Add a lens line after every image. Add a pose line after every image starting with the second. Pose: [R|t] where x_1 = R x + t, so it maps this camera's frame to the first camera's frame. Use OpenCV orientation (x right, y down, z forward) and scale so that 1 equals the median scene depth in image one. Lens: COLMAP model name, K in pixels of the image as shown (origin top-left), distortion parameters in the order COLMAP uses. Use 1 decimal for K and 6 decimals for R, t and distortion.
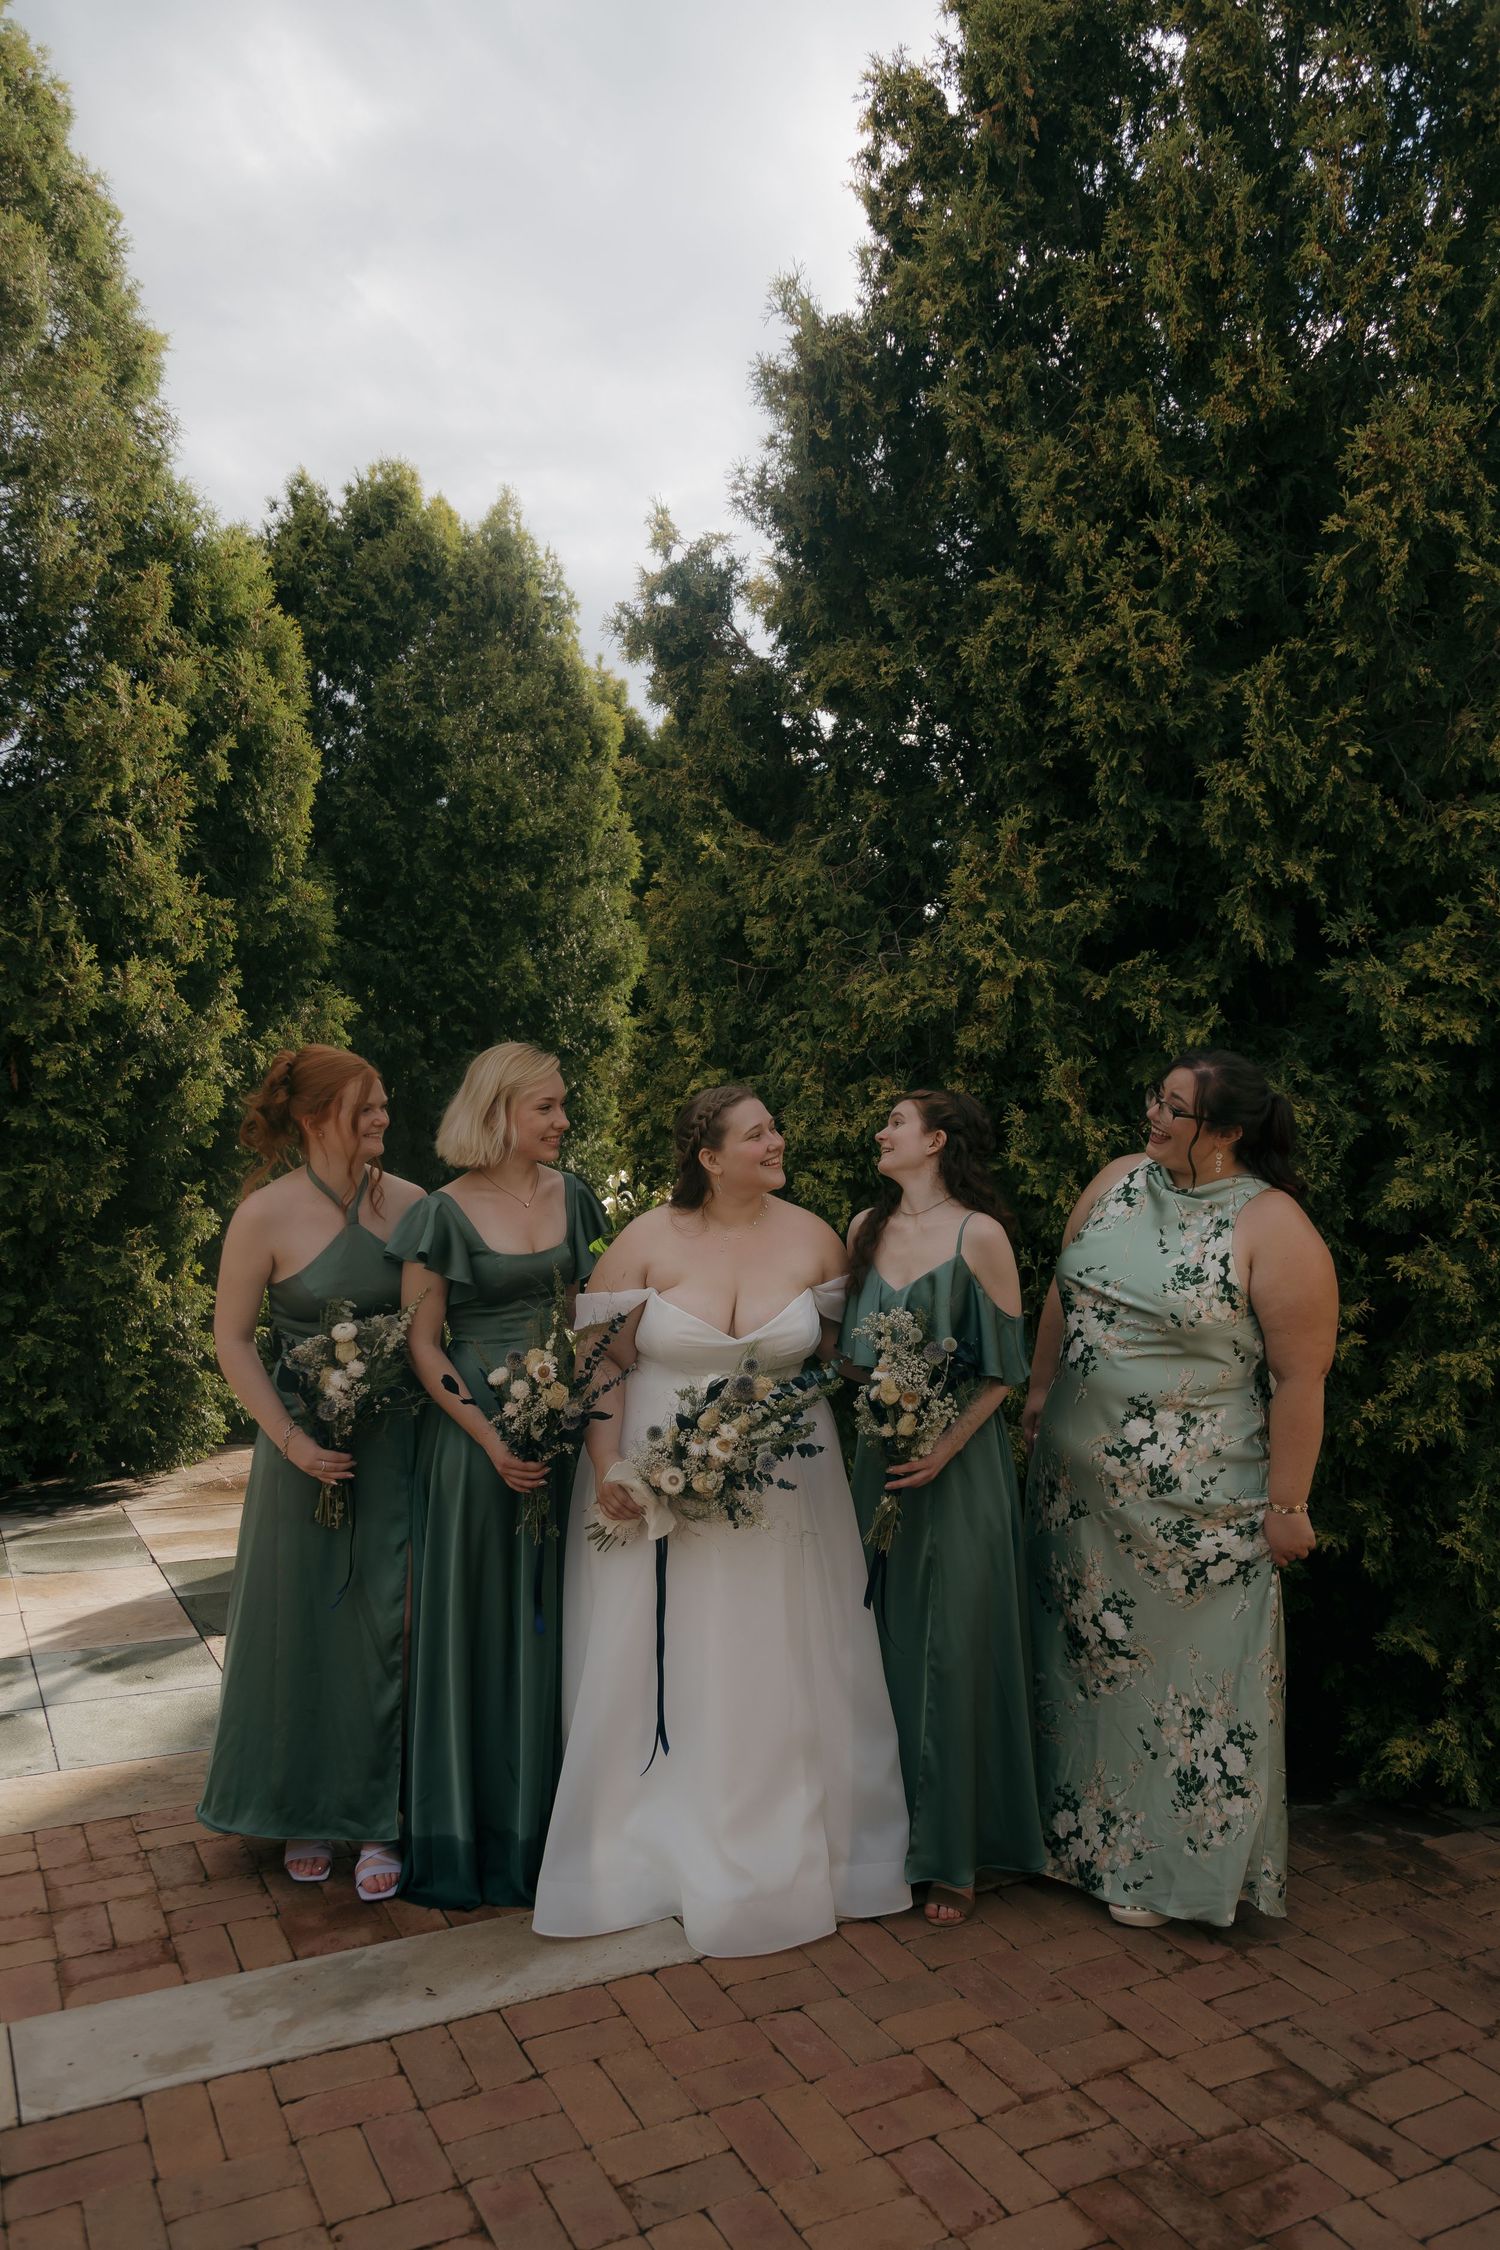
lens RADIAL K [[1515.8, 0, 713.8], [0, 1515.8, 1129.4], [0, 0, 1]] dist [0.017654, 0.001196]
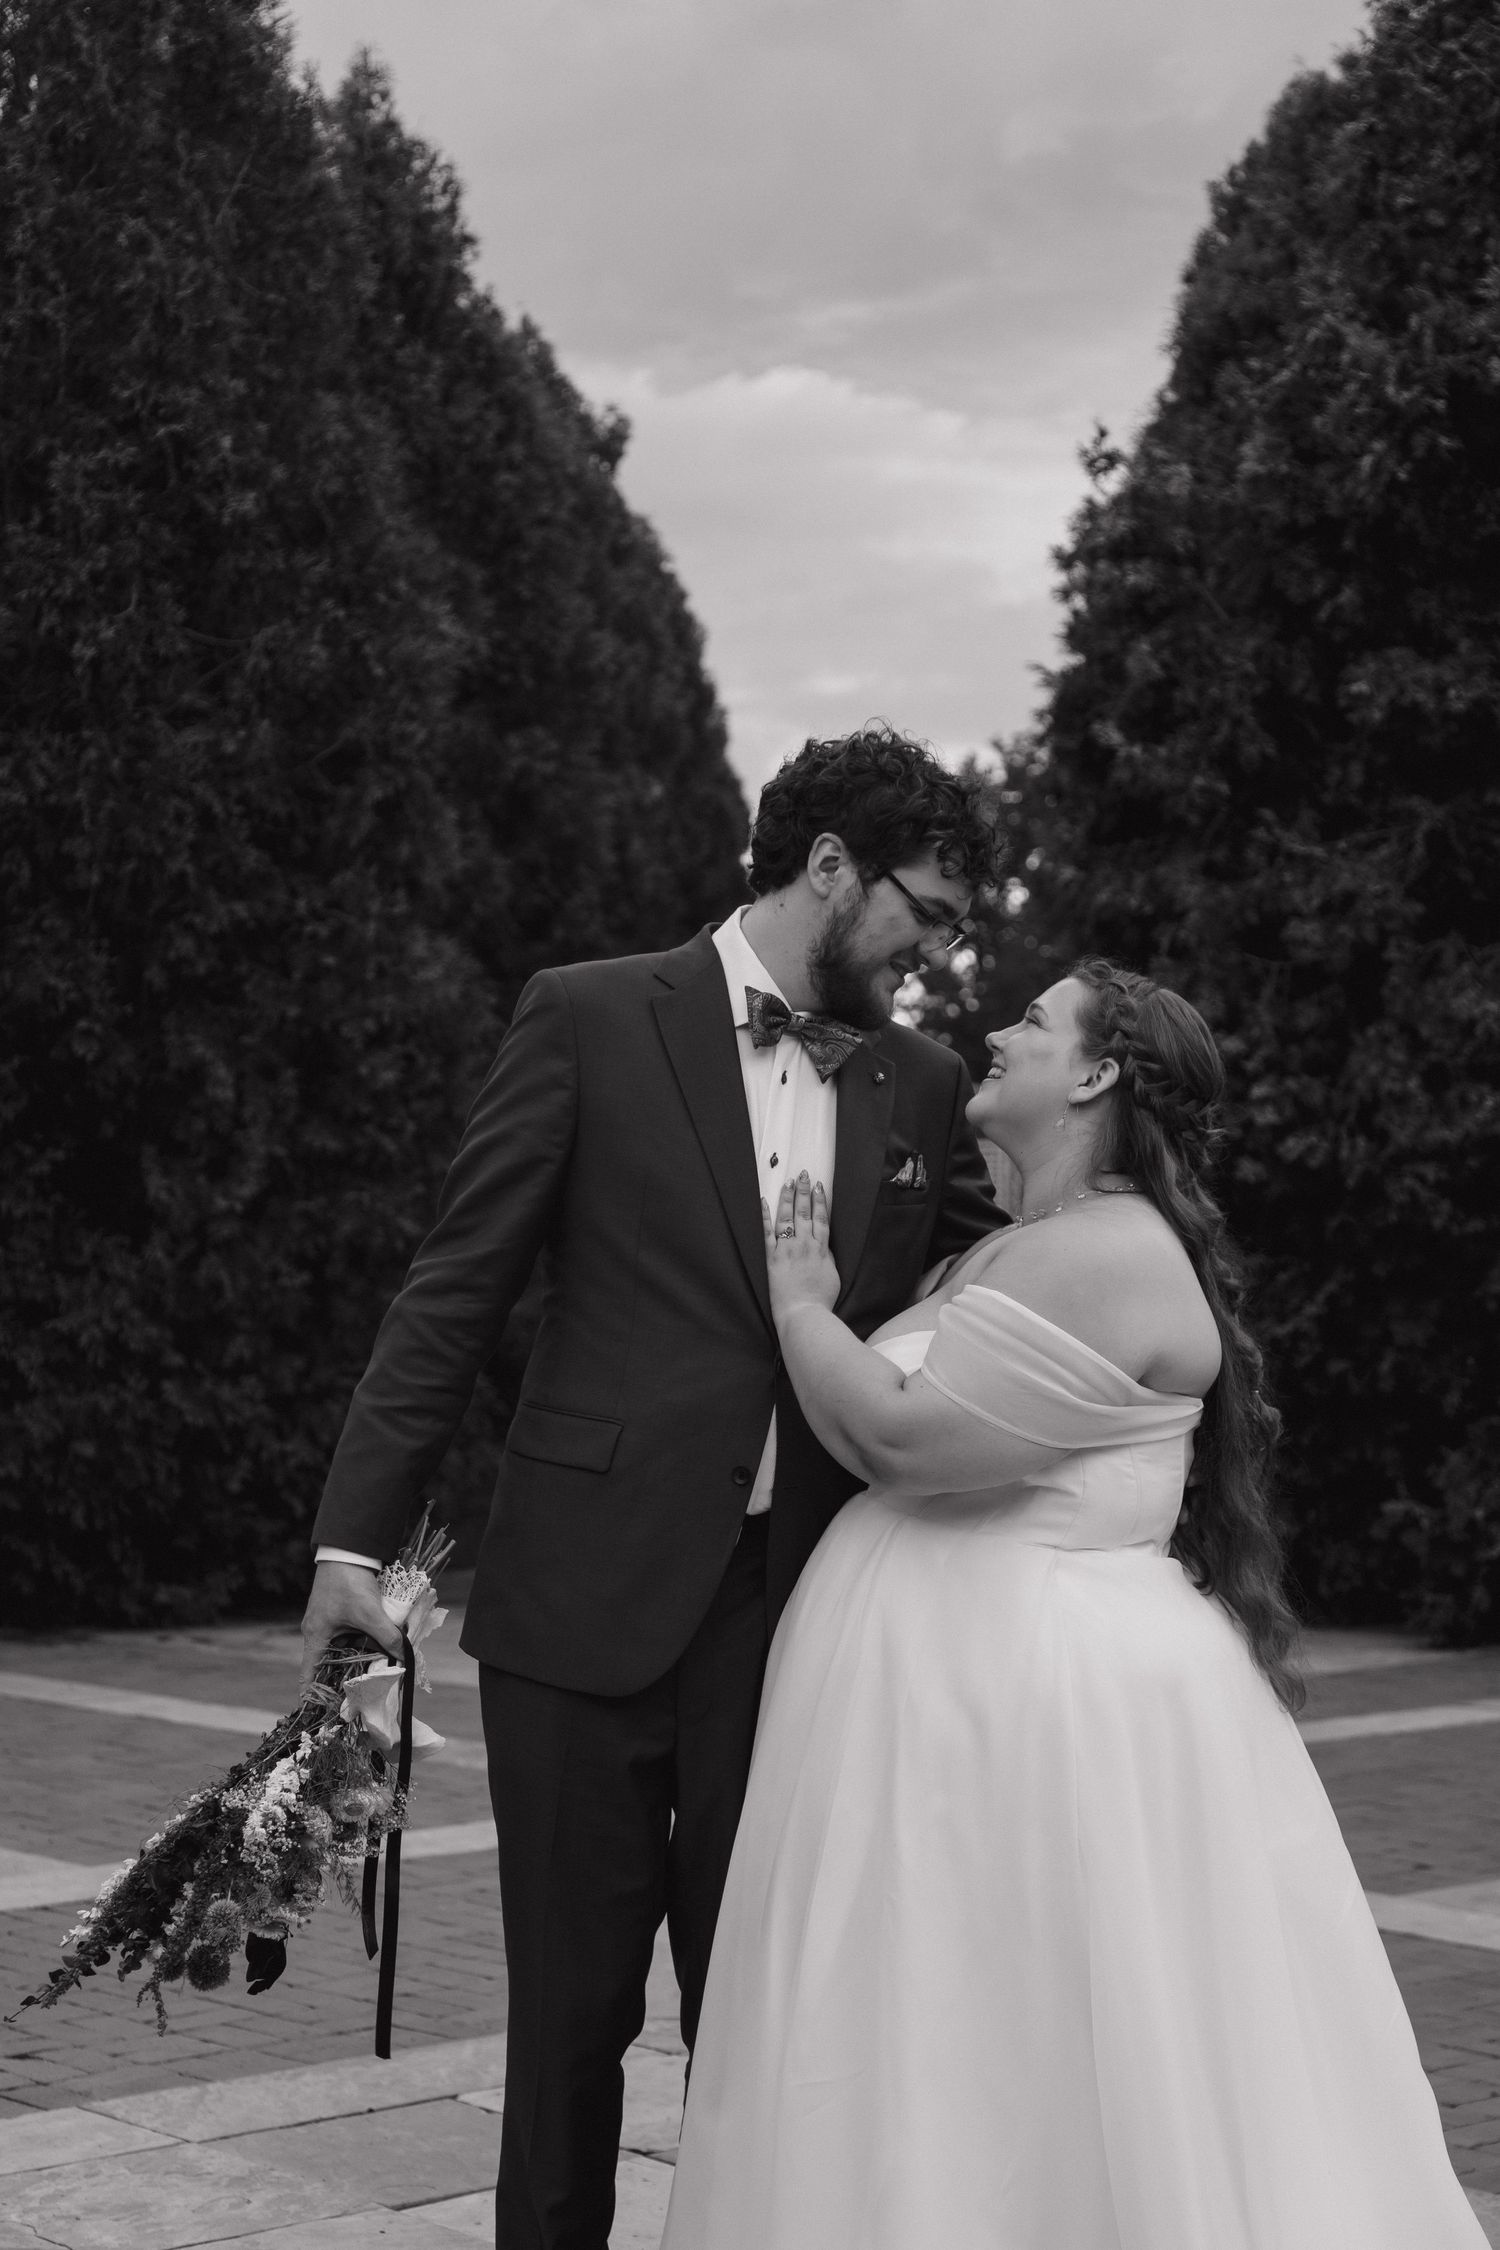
lens RADIAL K [[4093.9, 0, 672.1], [0, 4093.9, 1128.9], [0, 0, 1]] dist [0.045673, -0.072029]
pose [[0.976540, -0.024096, 0.213981, -0.742040], [0.021313, 0.999656, 0.015303, -0.041253], [-0.214276, -0.010384, 0.976718, -1.193876]]
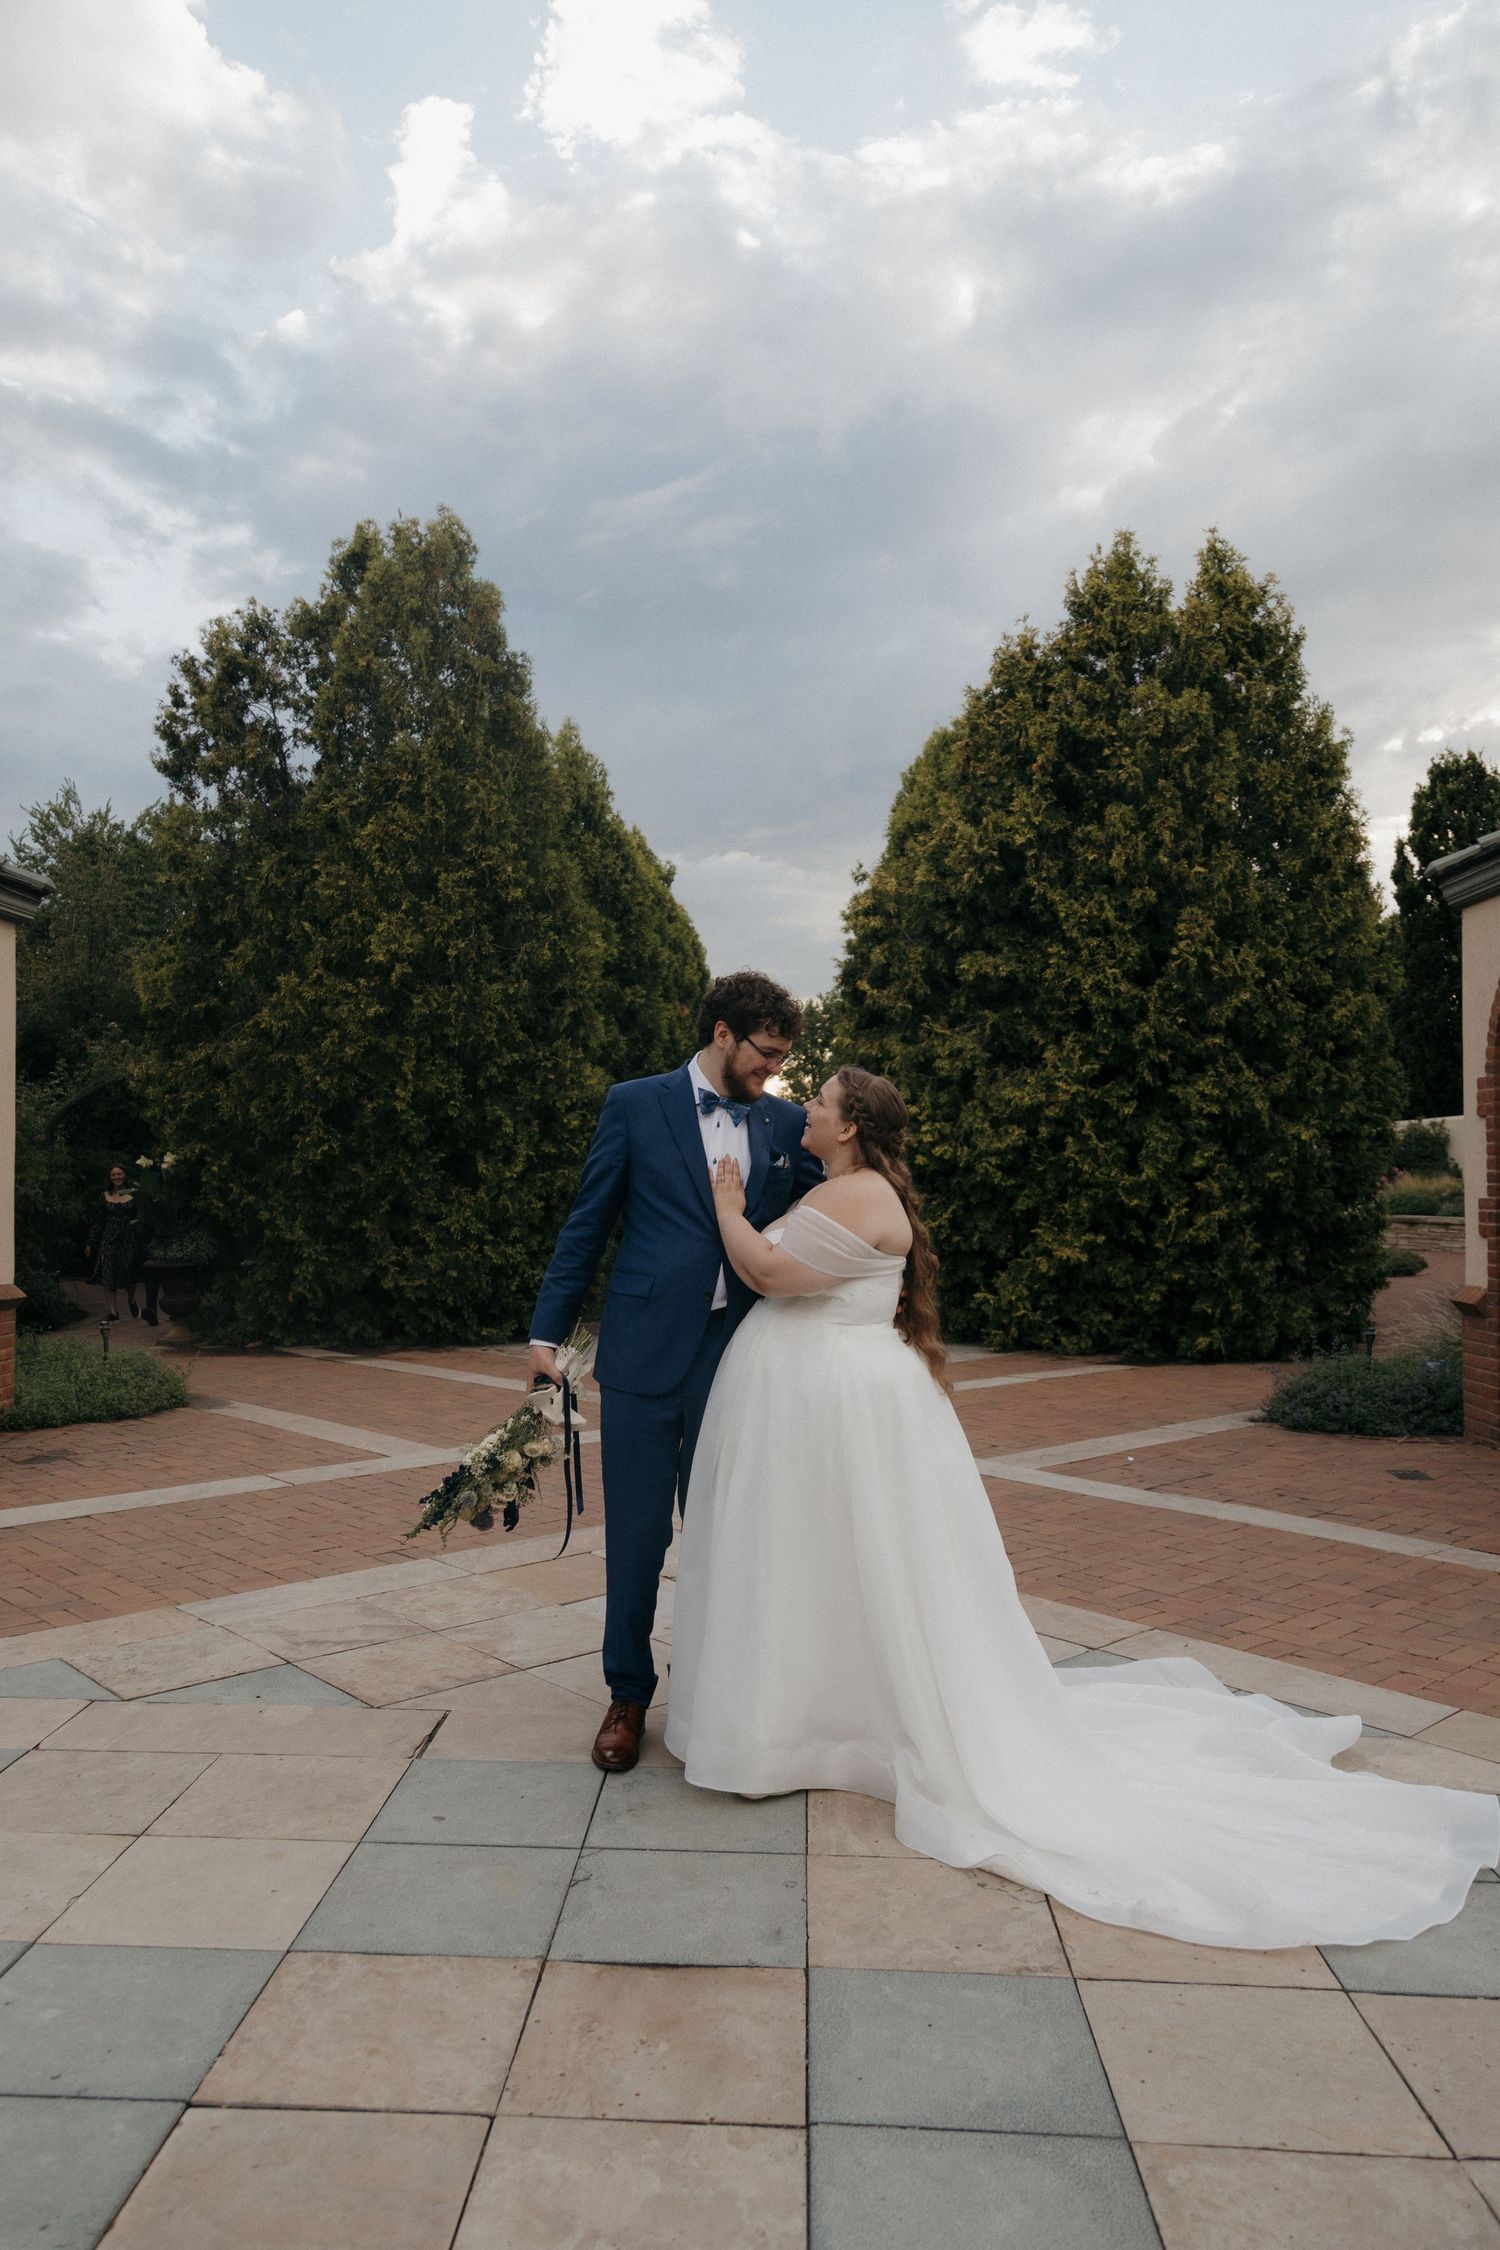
lens RADIAL K [[1578.2, 0, 718.2], [0, 1578.2, 1124.7], [0, 0, 1]] dist [0.022298, -0.000740]
pose [[0.973319, -0.023465, 0.228255, -0.715415], [0.023423, 0.999721, 0.002895, -0.038478], [-0.228259, 0.002529, 0.973597, -1.111465]]
